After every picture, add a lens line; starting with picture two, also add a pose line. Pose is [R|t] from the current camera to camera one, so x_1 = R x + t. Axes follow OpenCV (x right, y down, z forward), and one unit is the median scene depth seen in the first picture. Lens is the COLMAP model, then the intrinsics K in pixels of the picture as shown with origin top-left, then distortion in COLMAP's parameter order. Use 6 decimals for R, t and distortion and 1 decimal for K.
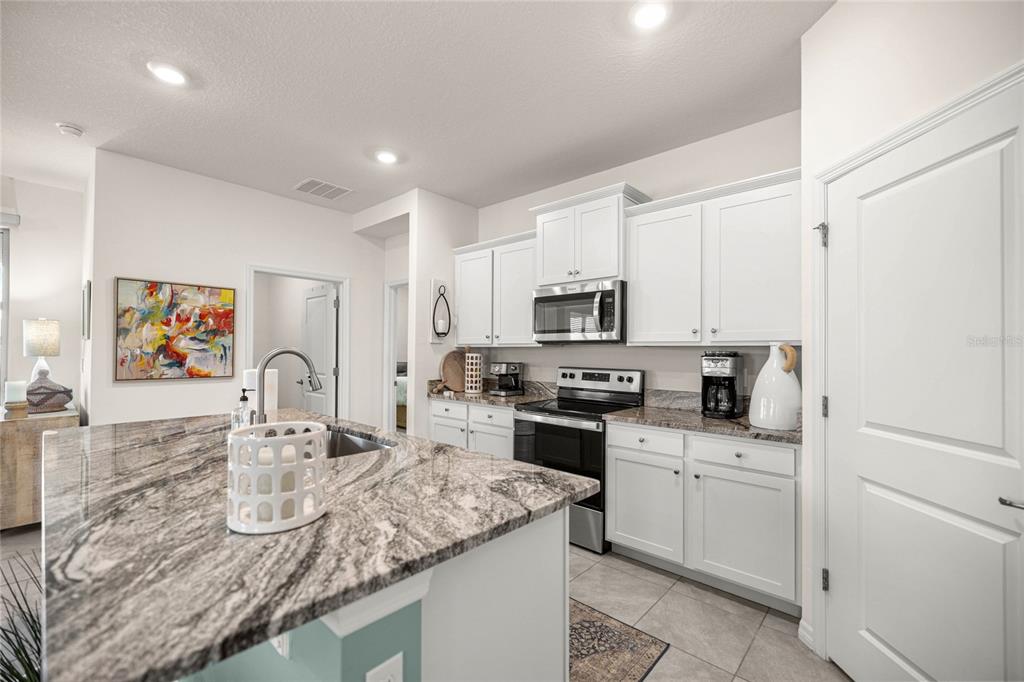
lens RADIAL K [[430.4, 0, 504.1], [0, 430.4, 349.0], [0, 0, 1]] dist [0.001026, 0.000225]
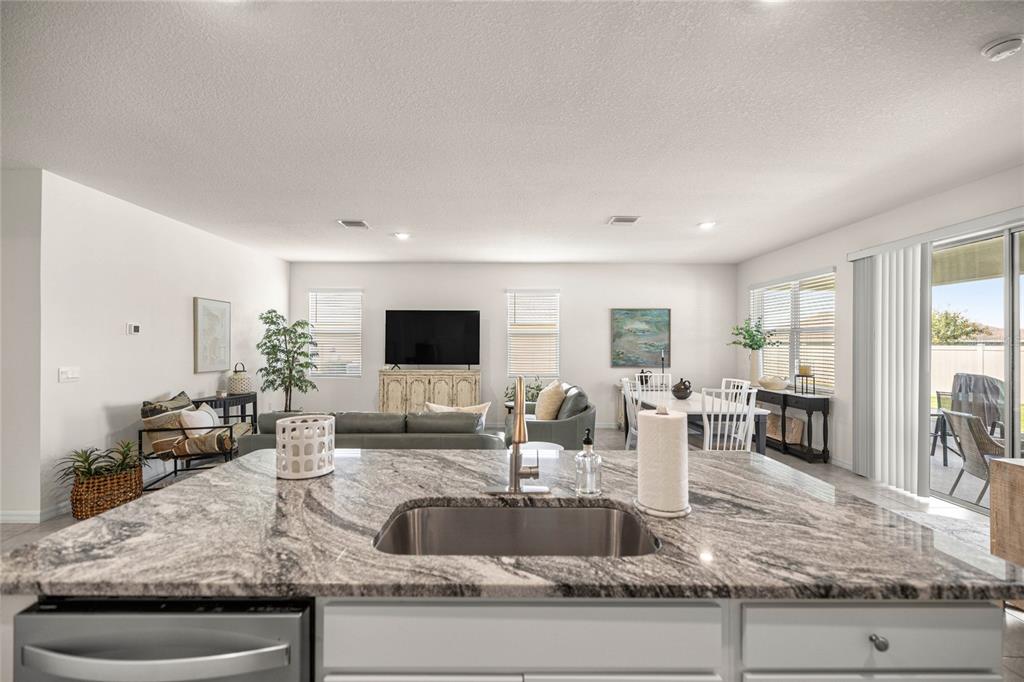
lens RADIAL K [[430.4, 0, 509.4], [0, 430.4, 341.6], [0, 0, 1]] dist [0.001026, 0.000225]
pose [[-0.730623, -0.014972, -0.682616, 0.014518], [-0.004149, 0.999838, -0.017489, -0.028291], [0.682768, -0.009945, -0.730568, 0.886443]]
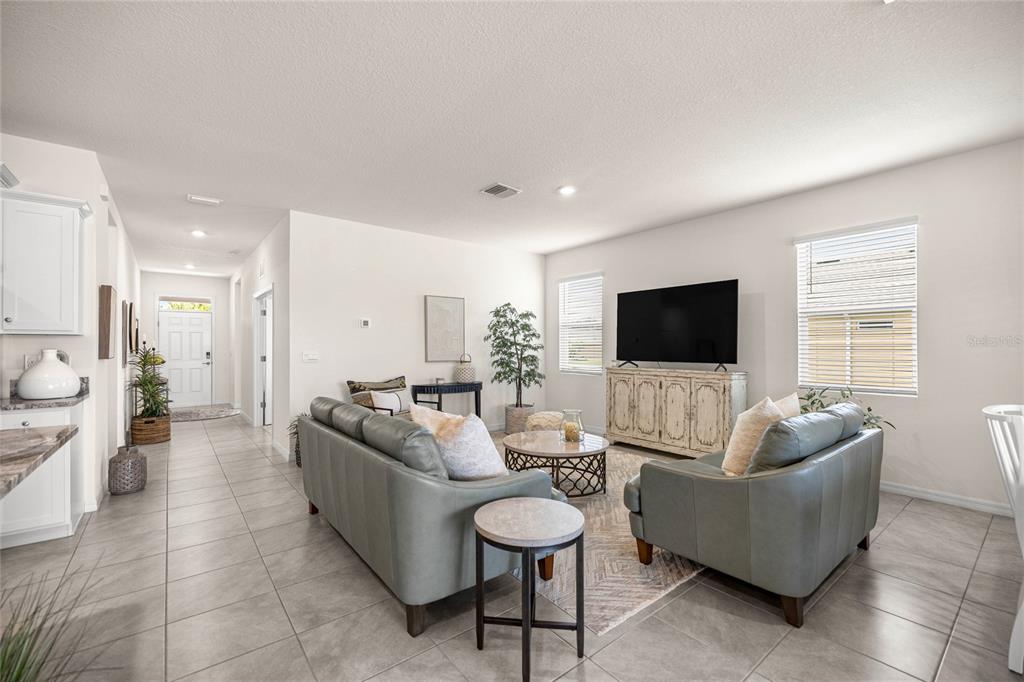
lens RADIAL K [[430.4, 0, 509.8], [0, 430.4, 346.9], [0, 0, 1]] dist [0.001026, 0.000225]
pose [[-0.987719, -0.008075, 0.156035, -0.818073], [-0.009229, 0.999935, -0.006670, 0.009806], [-0.155971, -0.008028, -0.987729, 0.685622]]
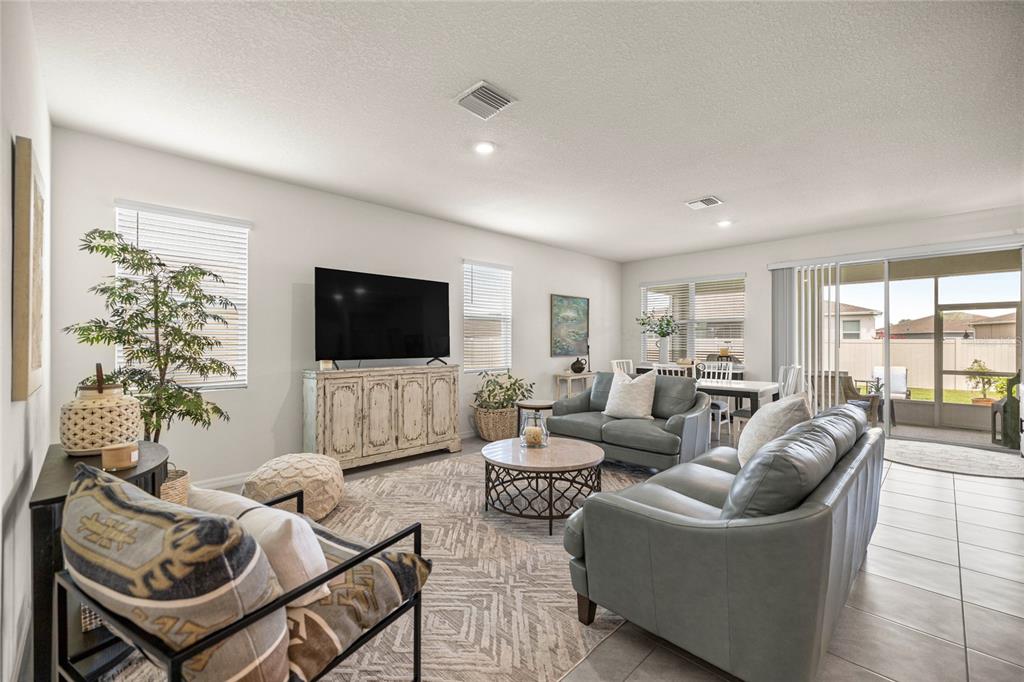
lens RADIAL K [[430.4, 0, 509.1], [0, 430.4, 340.8], [0, 0, 1]] dist [0.001026, 0.000225]
pose [[-0.044566, -0.012805, -0.998924, 0.201059], [0.007854, 0.999882, -0.013168, 0.011643], [0.998976, -0.008432, -0.044460, -0.457493]]
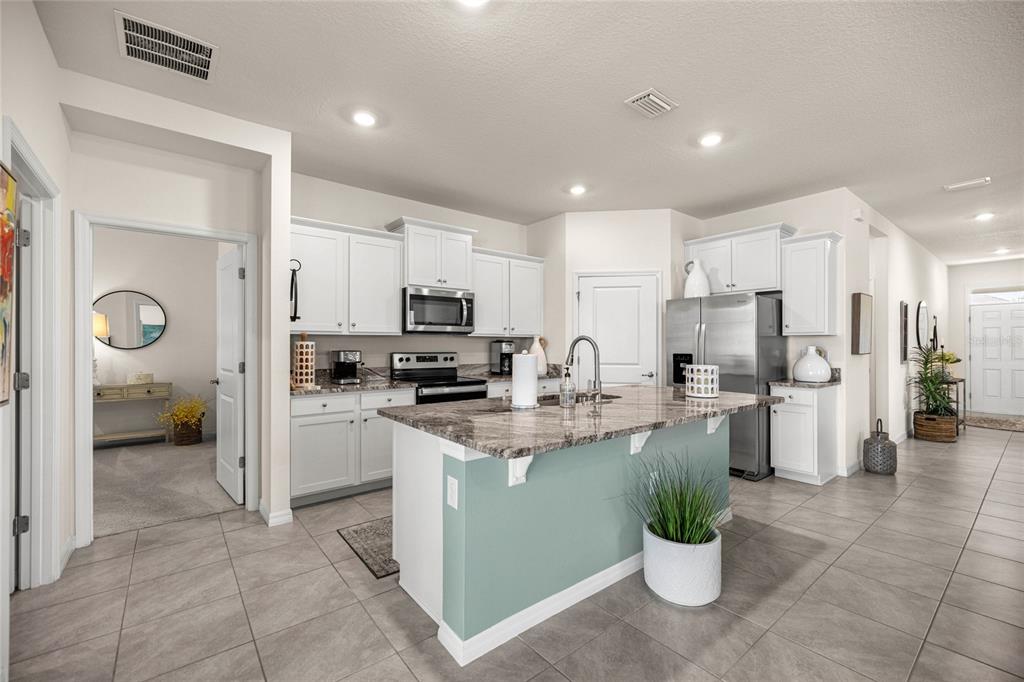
lens RADIAL K [[430.4, 0, 514.0], [0, 430.4, 344.0], [0, 0, 1]] dist [0.001026, 0.000225]
pose [[0.151497, -0.006312, 0.988438, -1.144319], [-0.006616, 0.999951, 0.007400, 0.008074], [-0.988436, -0.007661, 0.151448, 0.581466]]
